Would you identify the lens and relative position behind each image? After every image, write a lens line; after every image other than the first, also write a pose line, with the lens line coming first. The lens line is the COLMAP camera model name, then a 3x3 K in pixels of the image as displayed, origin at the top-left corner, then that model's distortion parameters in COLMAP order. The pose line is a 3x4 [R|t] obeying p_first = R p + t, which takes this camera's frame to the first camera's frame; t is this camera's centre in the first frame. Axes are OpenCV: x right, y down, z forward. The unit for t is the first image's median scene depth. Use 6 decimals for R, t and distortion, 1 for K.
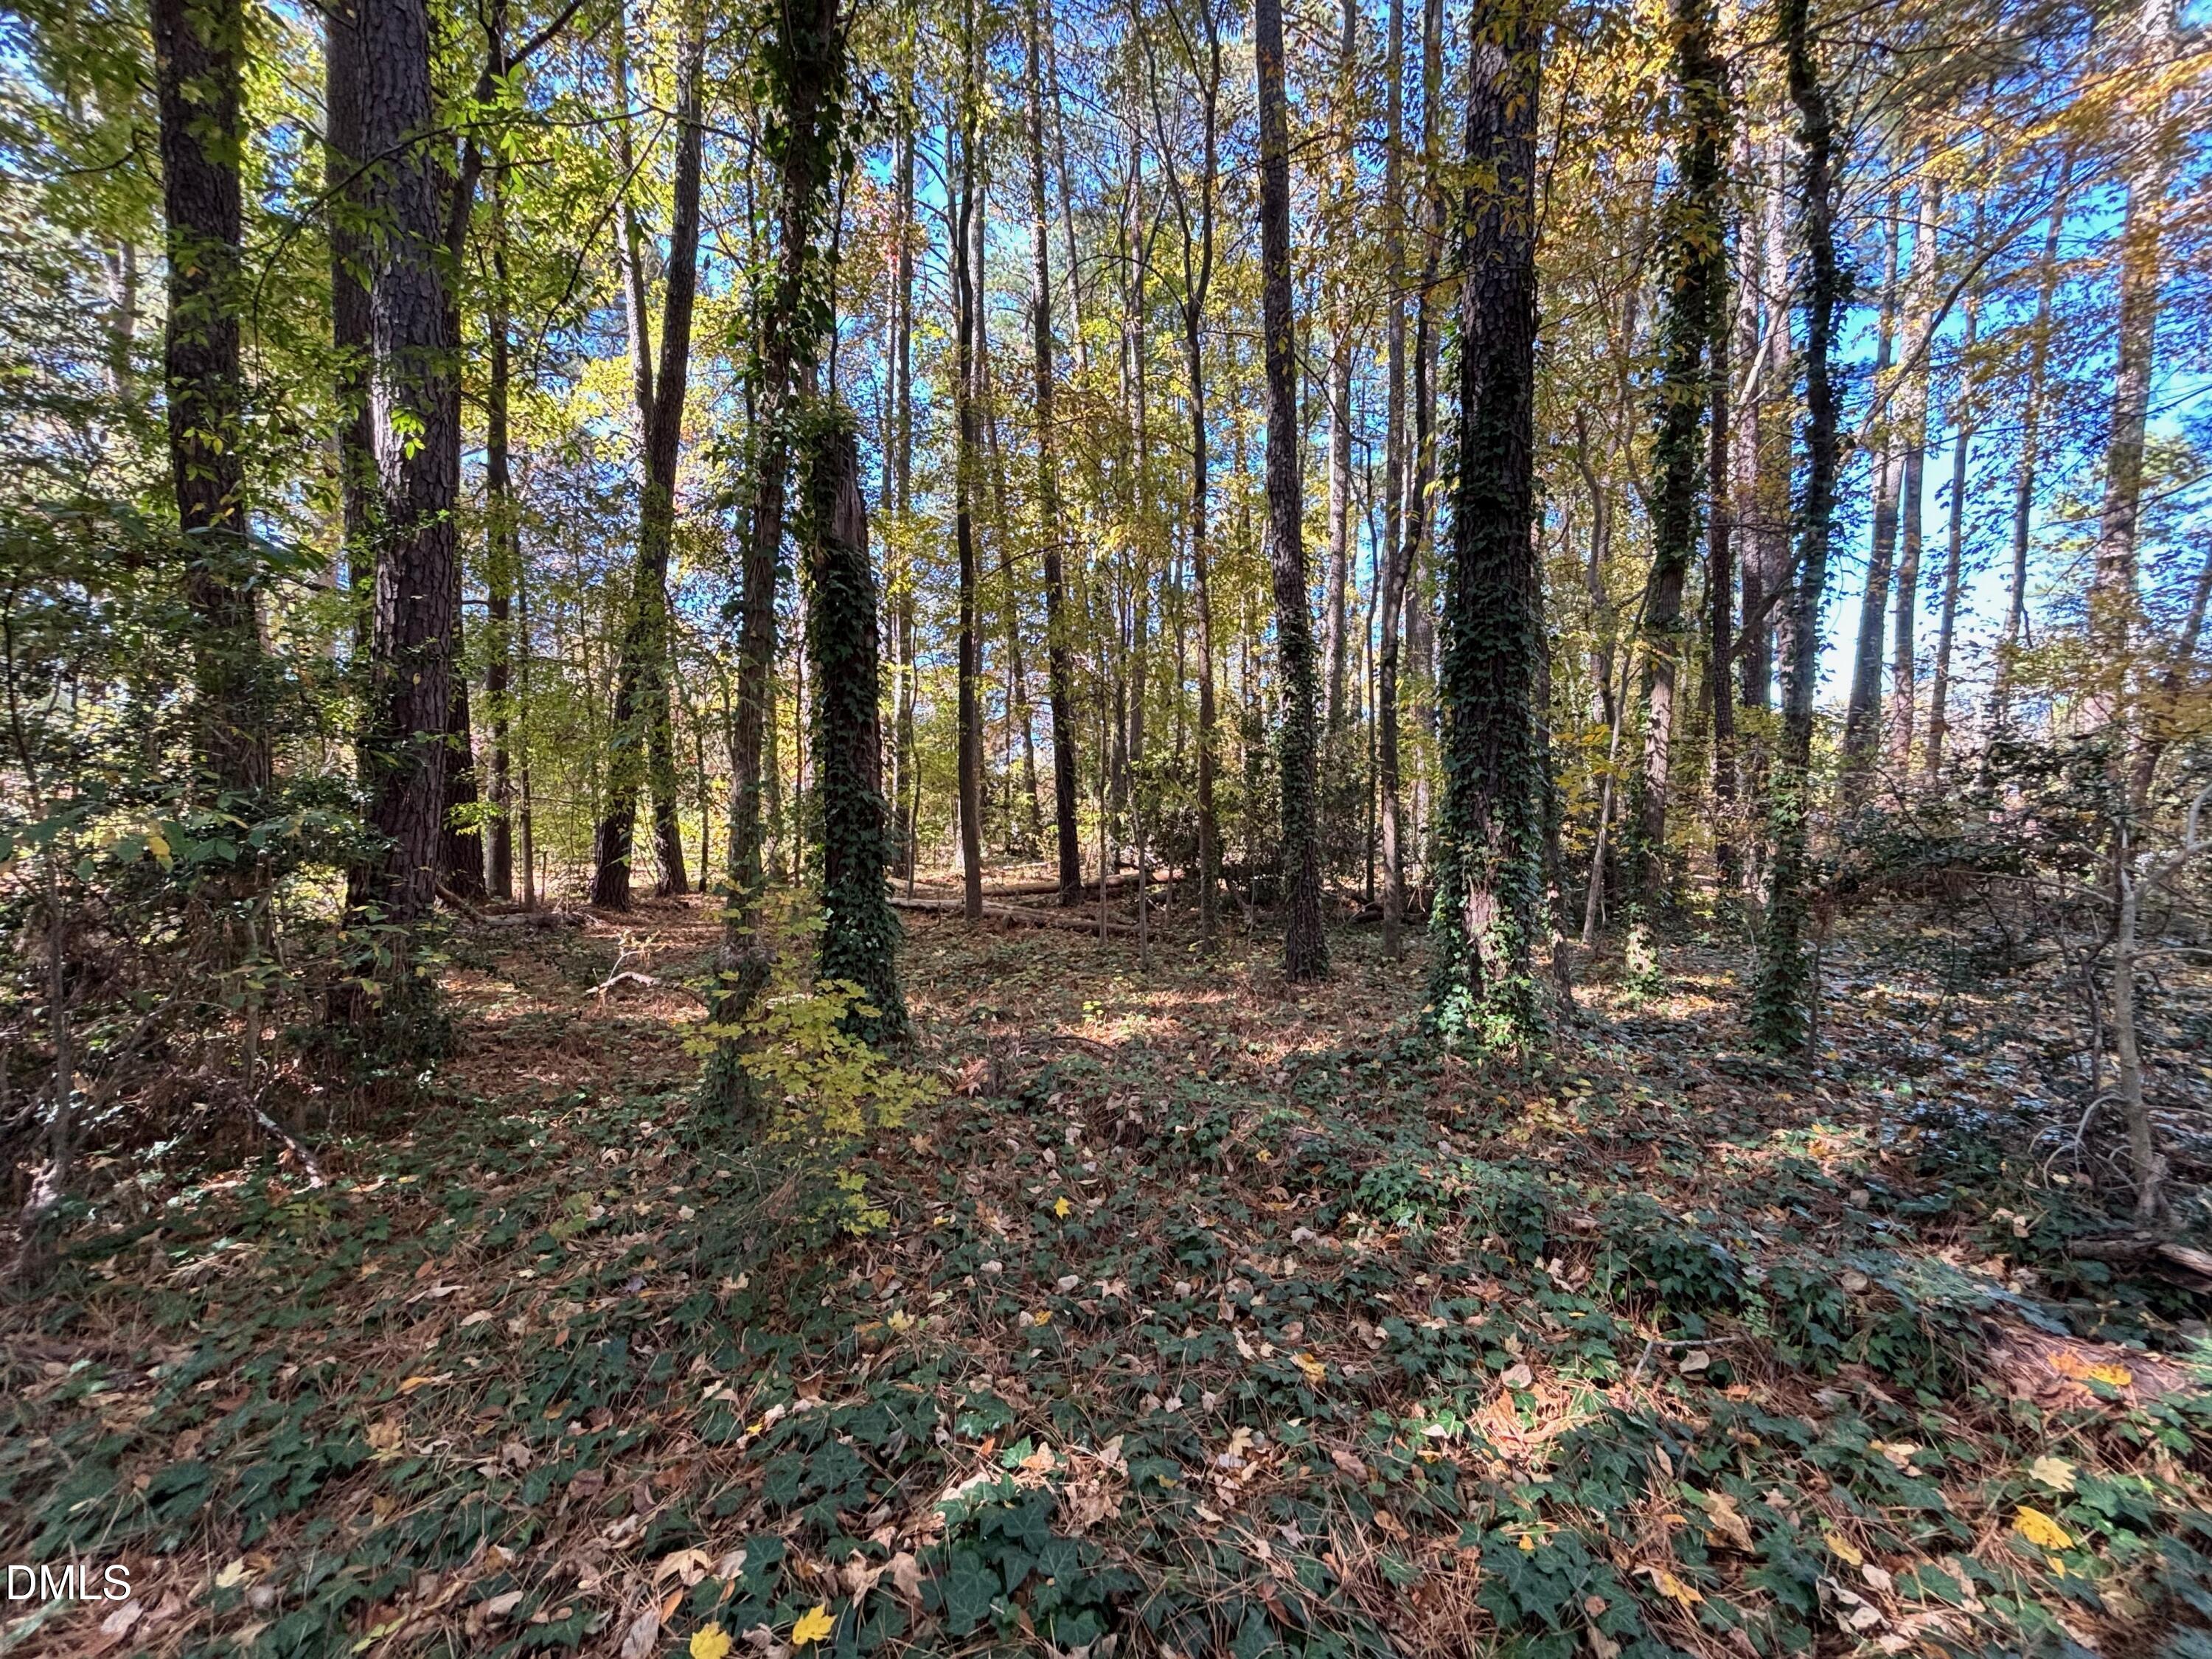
lens RADIAL K [[881.0, 0, 1106.0], [0, 881.0, 829.5], [0, 0, 1]] dist [-0.003629, 0.000831]
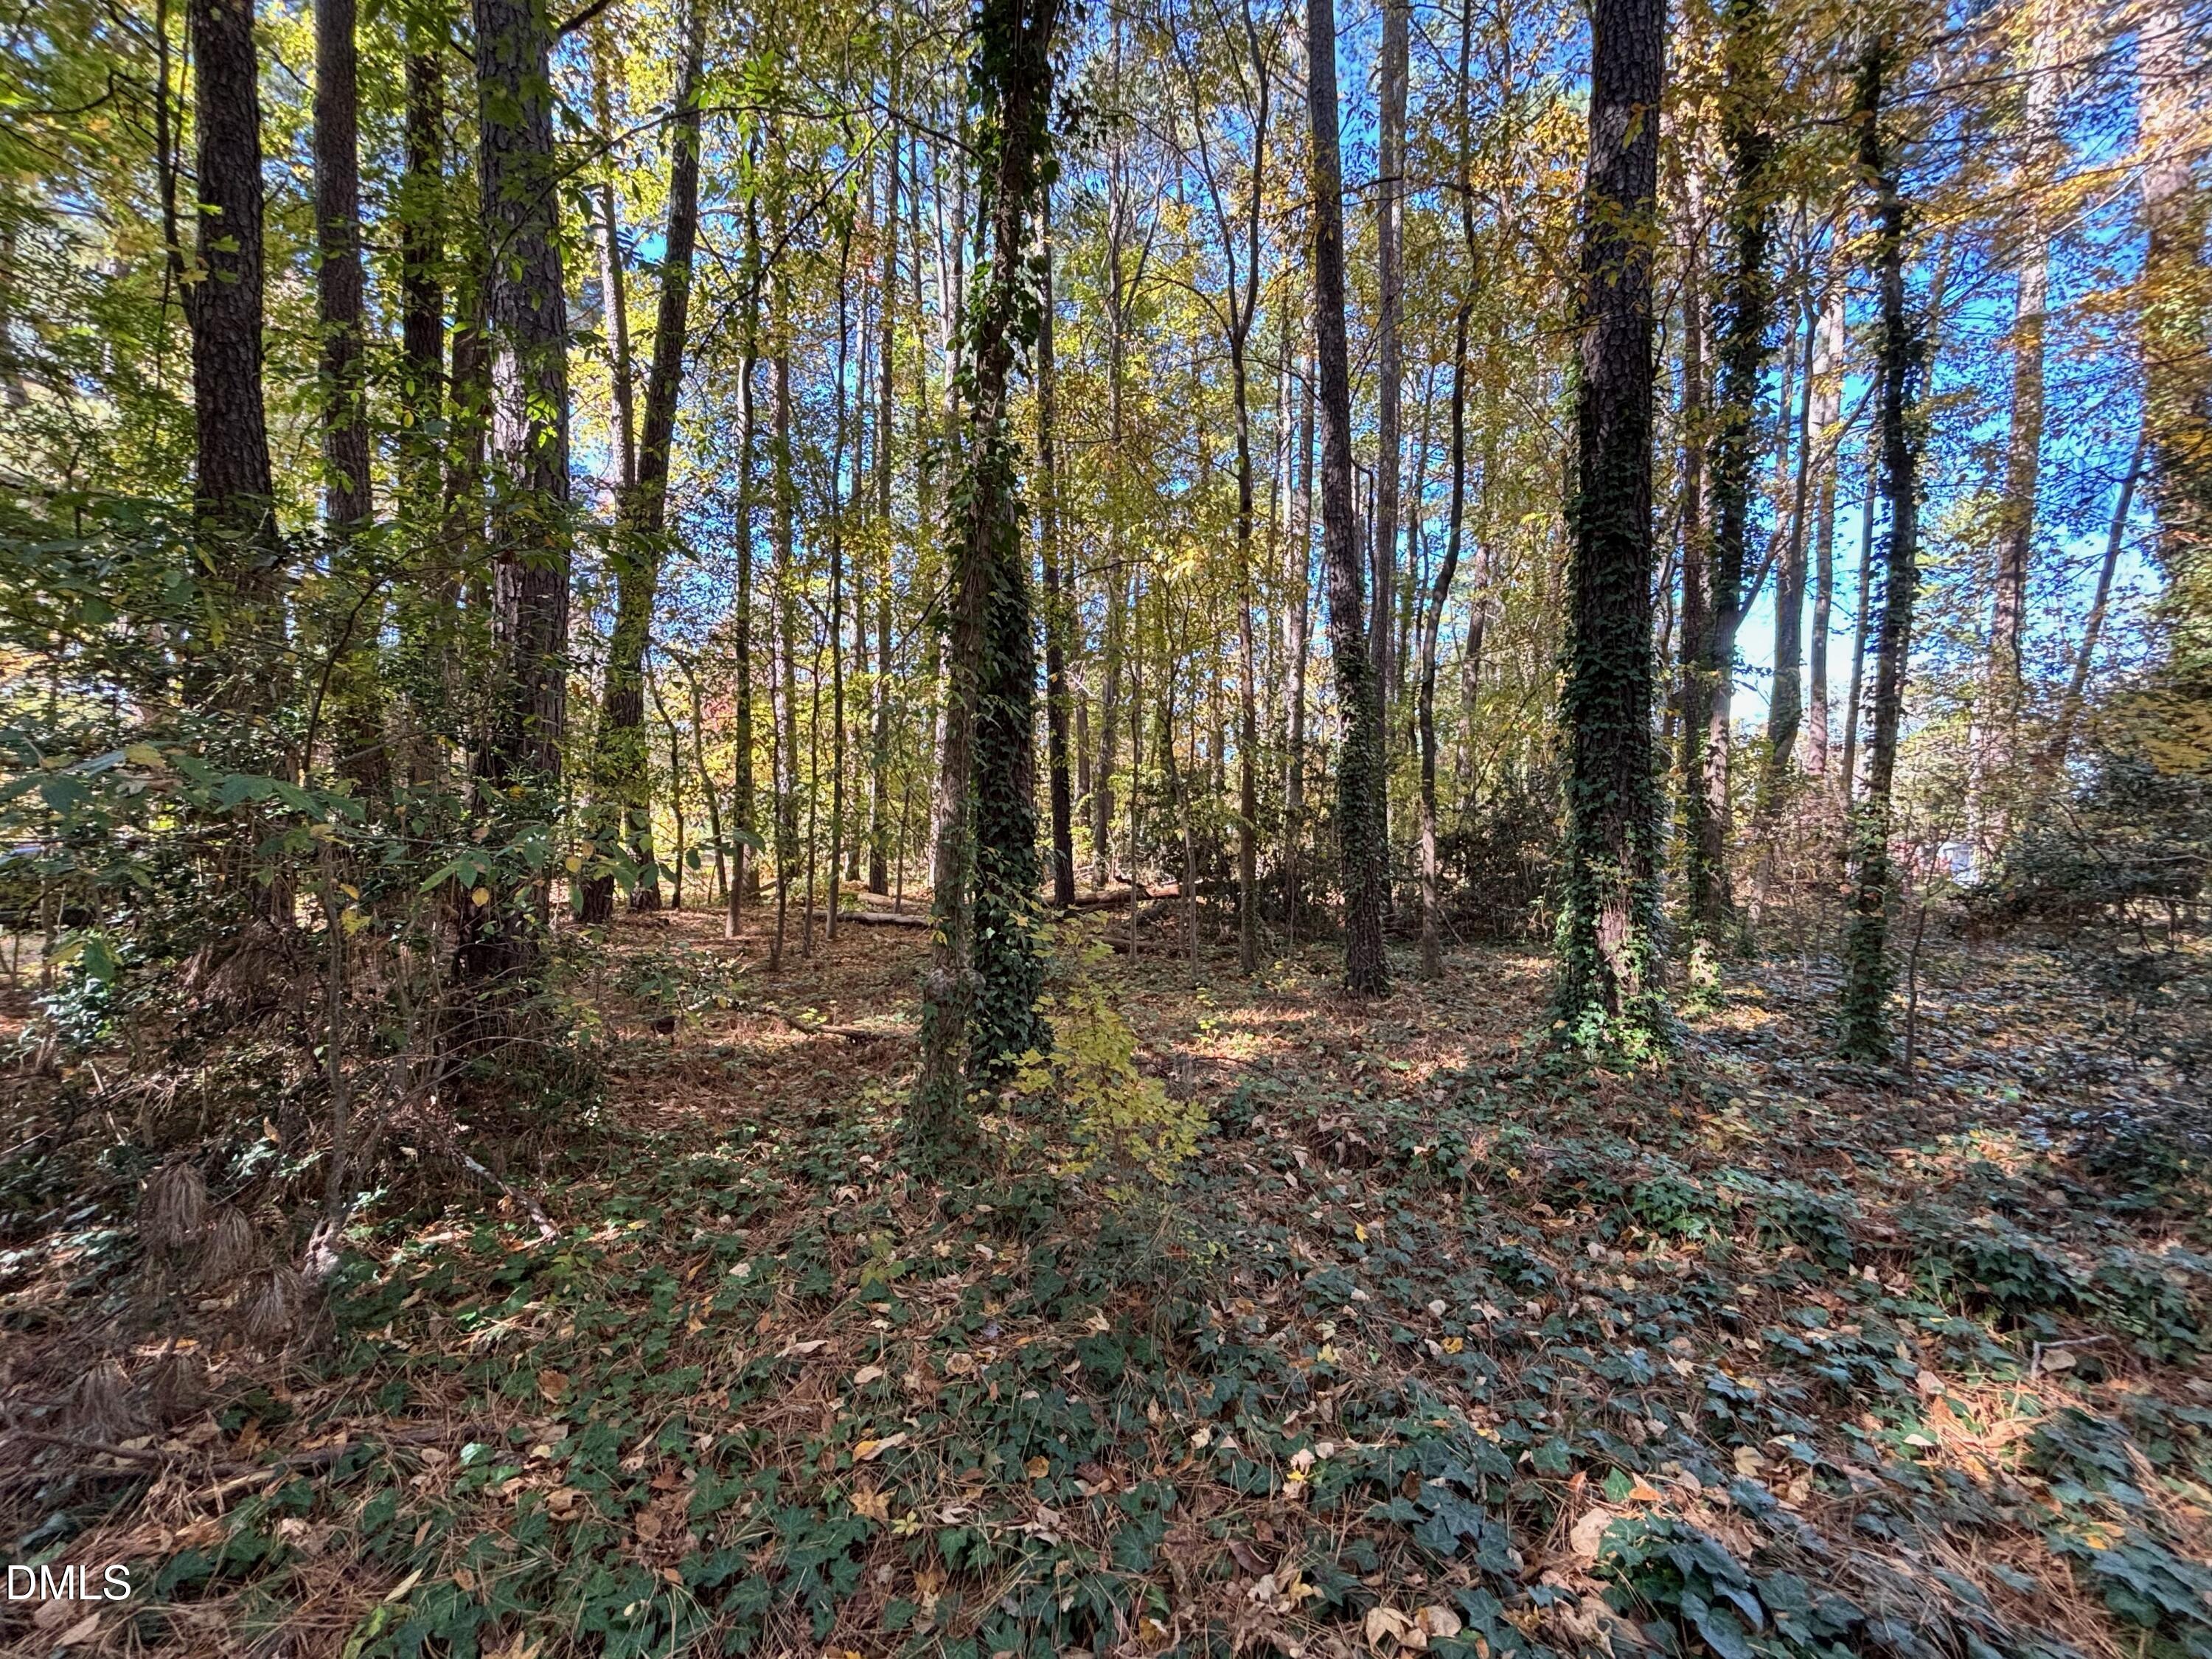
lens RADIAL K [[886.9, 0, 1069.7], [0, 886.9, 827.8], [0, 0, 1]] dist [-0.020937, 0.012886]
pose [[0.995906, 0.007431, 0.090089, -0.316894], [-0.005993, 0.999850, -0.016223, -0.006951], [-0.090196, 0.015617, 0.995802, 0.018917]]
